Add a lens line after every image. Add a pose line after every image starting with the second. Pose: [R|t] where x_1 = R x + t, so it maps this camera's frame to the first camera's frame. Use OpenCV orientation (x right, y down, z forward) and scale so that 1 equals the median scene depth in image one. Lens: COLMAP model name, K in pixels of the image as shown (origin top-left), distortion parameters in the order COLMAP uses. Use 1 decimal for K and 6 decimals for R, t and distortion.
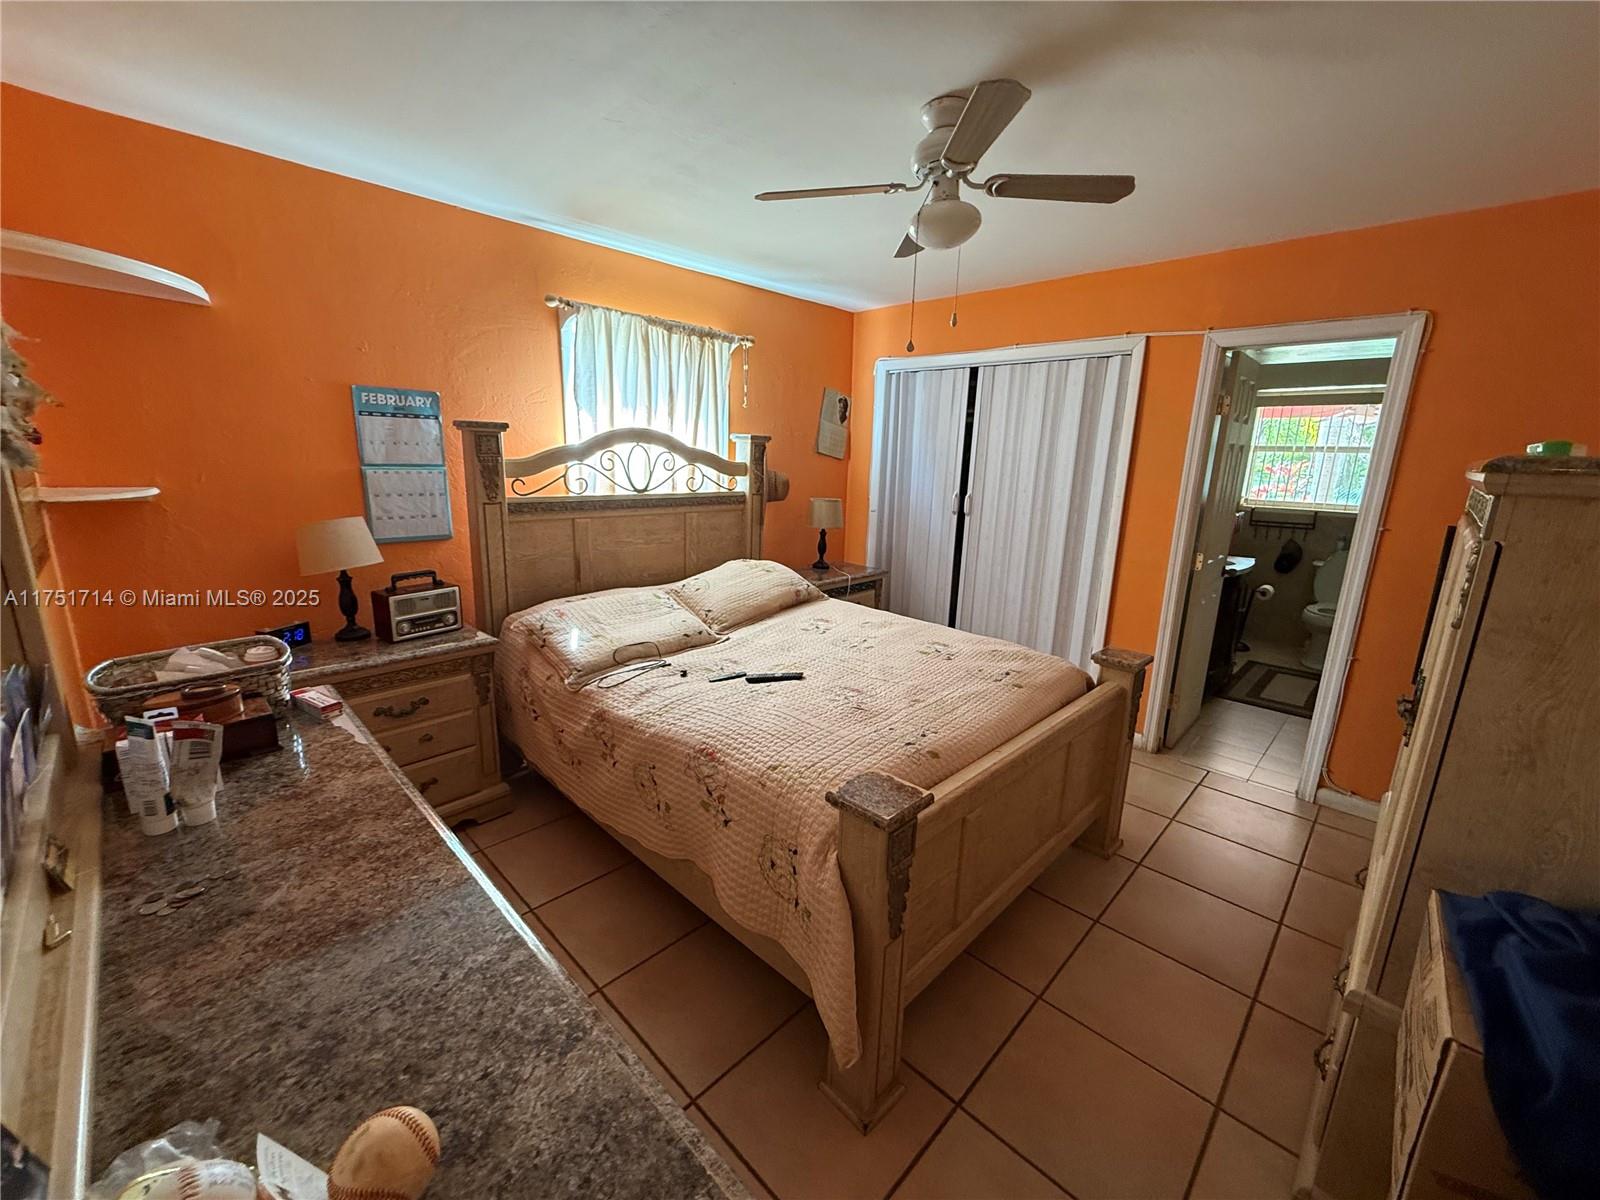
lens RADIAL K [[643.4, 0, 791.5], [0, 643.4, 601.9], [0, 0, 1]] dist [0.000126, 0.000026]
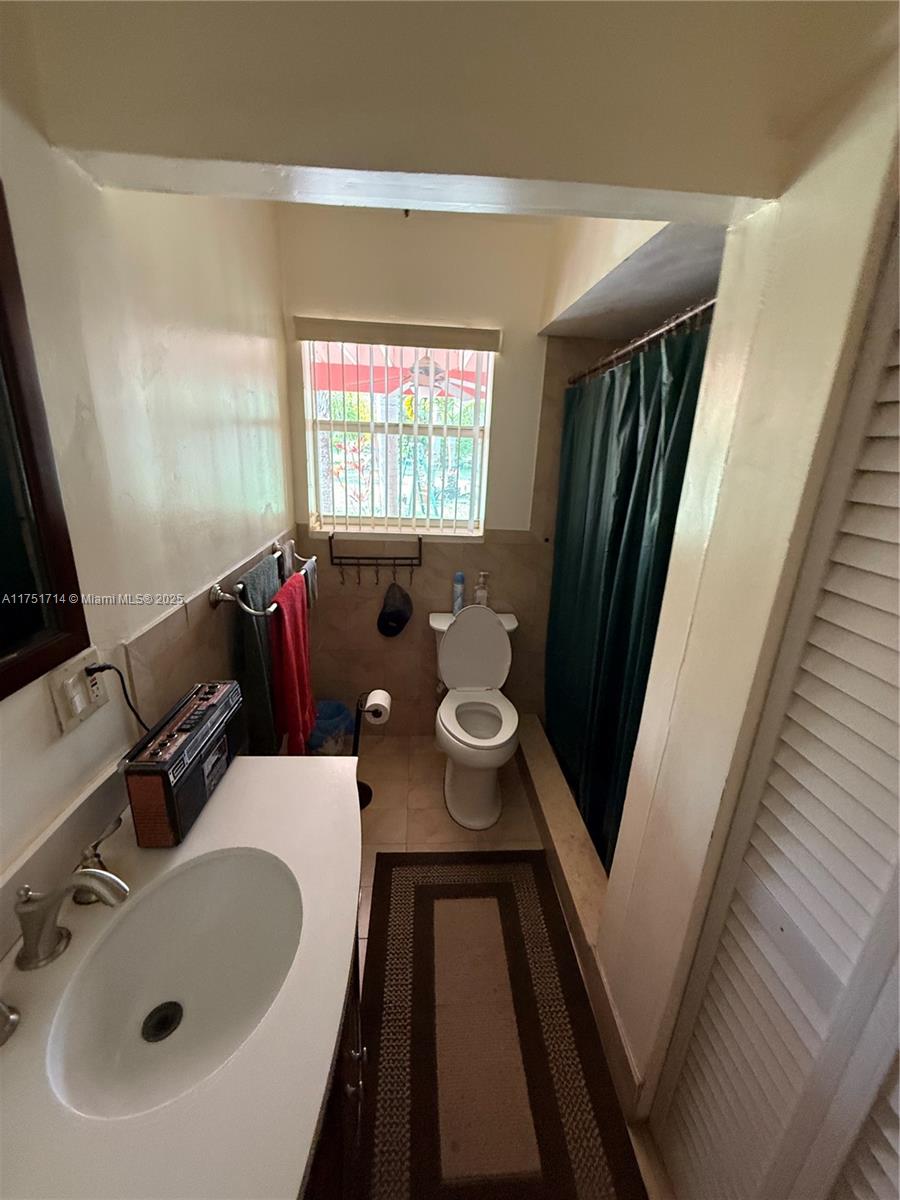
lens RADIAL K [[482.5, 0, 450.0], [0, 482.5, 600.0], [0, 0, 1]] dist [0.000126, 0.000026]
pose [[0.663758, -0.223135, 0.713888, 0.490297], [0.144523, 0.974738, 0.170293, -0.151969], [-0.733852, -0.009860, 0.679238, 0.659791]]
